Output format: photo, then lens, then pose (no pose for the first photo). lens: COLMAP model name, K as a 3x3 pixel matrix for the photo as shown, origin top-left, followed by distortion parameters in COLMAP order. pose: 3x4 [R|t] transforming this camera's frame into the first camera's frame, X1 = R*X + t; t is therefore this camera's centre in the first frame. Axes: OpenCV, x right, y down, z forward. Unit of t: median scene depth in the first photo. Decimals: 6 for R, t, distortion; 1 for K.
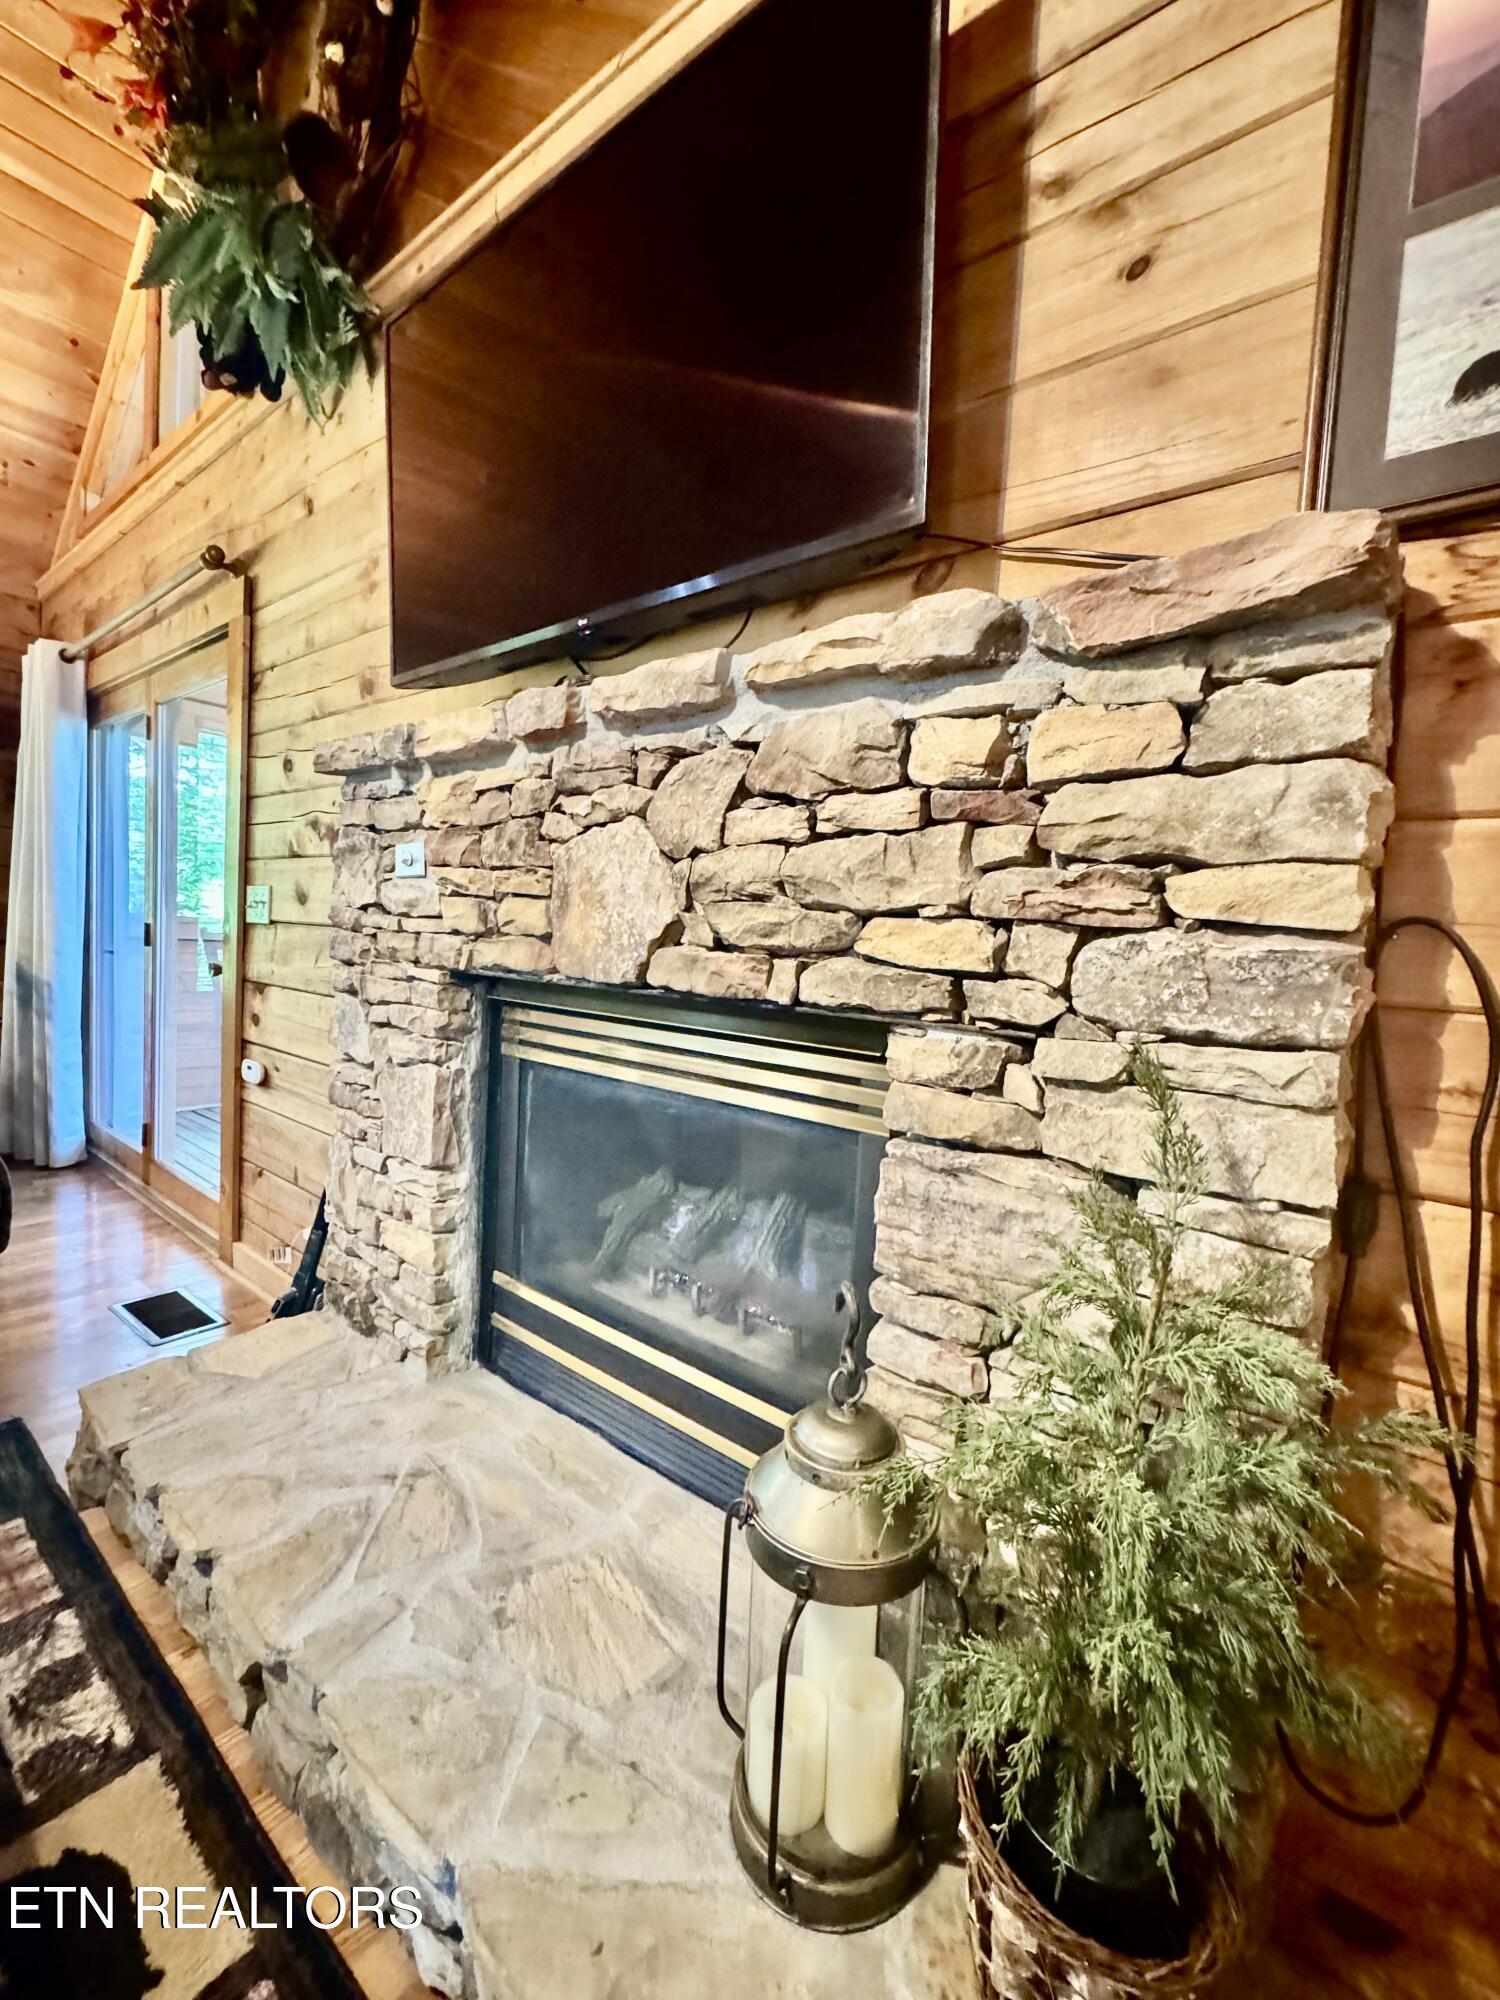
lens RADIAL K [[853.8, 0, 752.3], [0, 853.8, 997.4], [0, 0, 1]] dist [-0.003238, 0.000156]
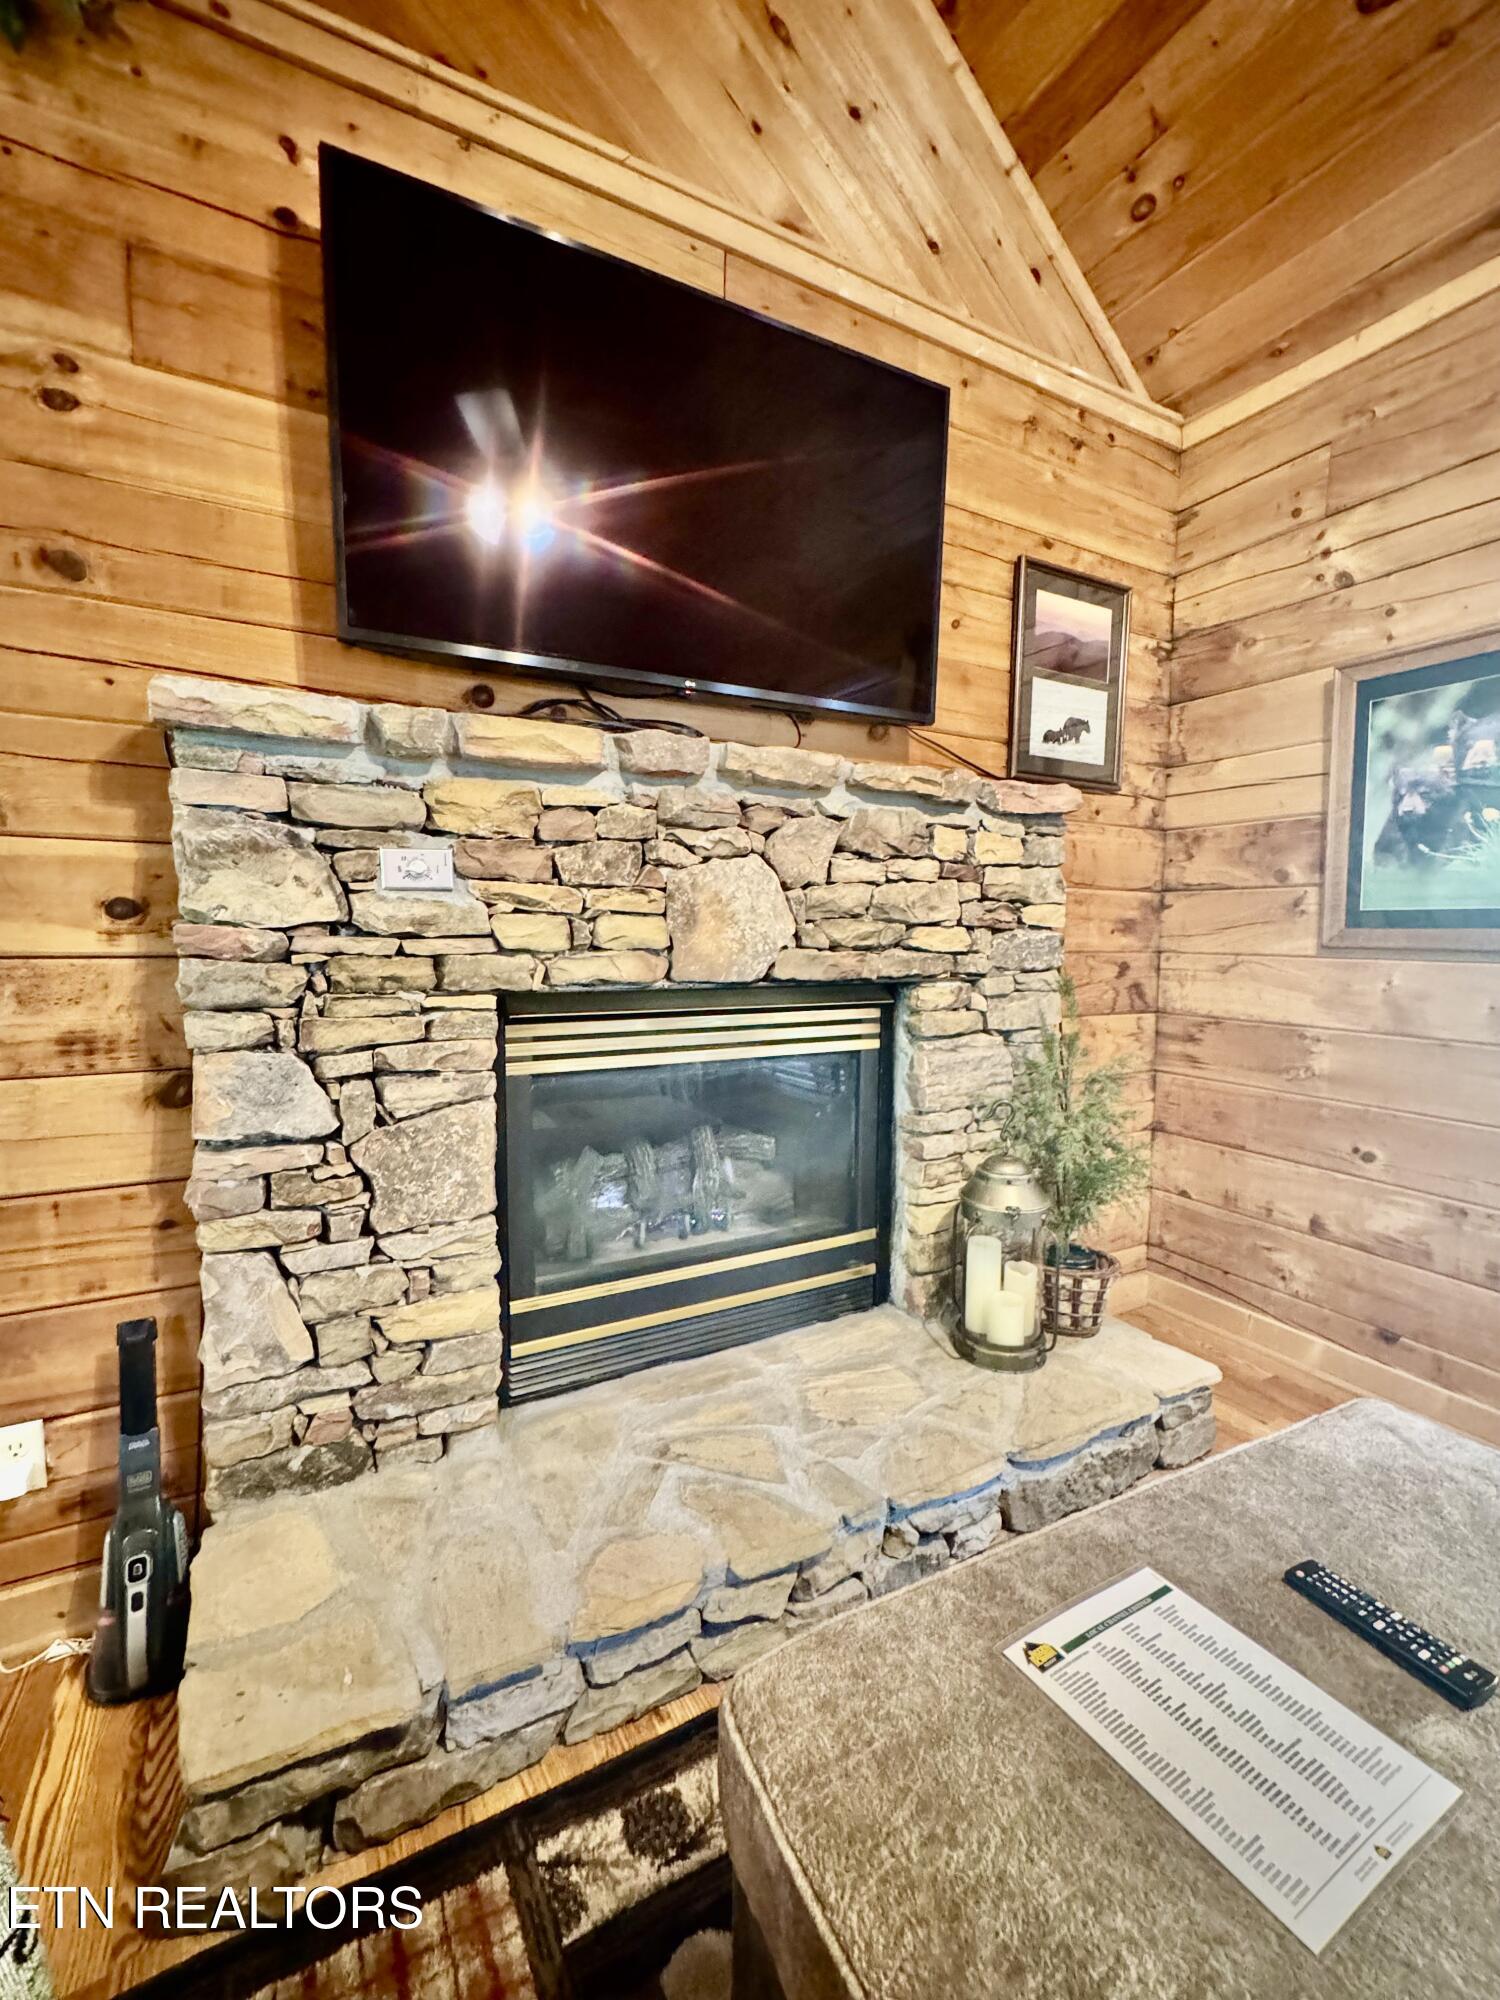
lens RADIAL K [[853.8, 0, 752.3], [0, 853.8, 996.1], [0, 0, 1]] dist [-0.003238, 0.000156]
pose [[0.370518, -0.125943, 0.920247, -1.530596], [0.073692, 0.991627, 0.106042, -0.148277], [-0.925897, 0.028524, 0.376697, 0.561139]]
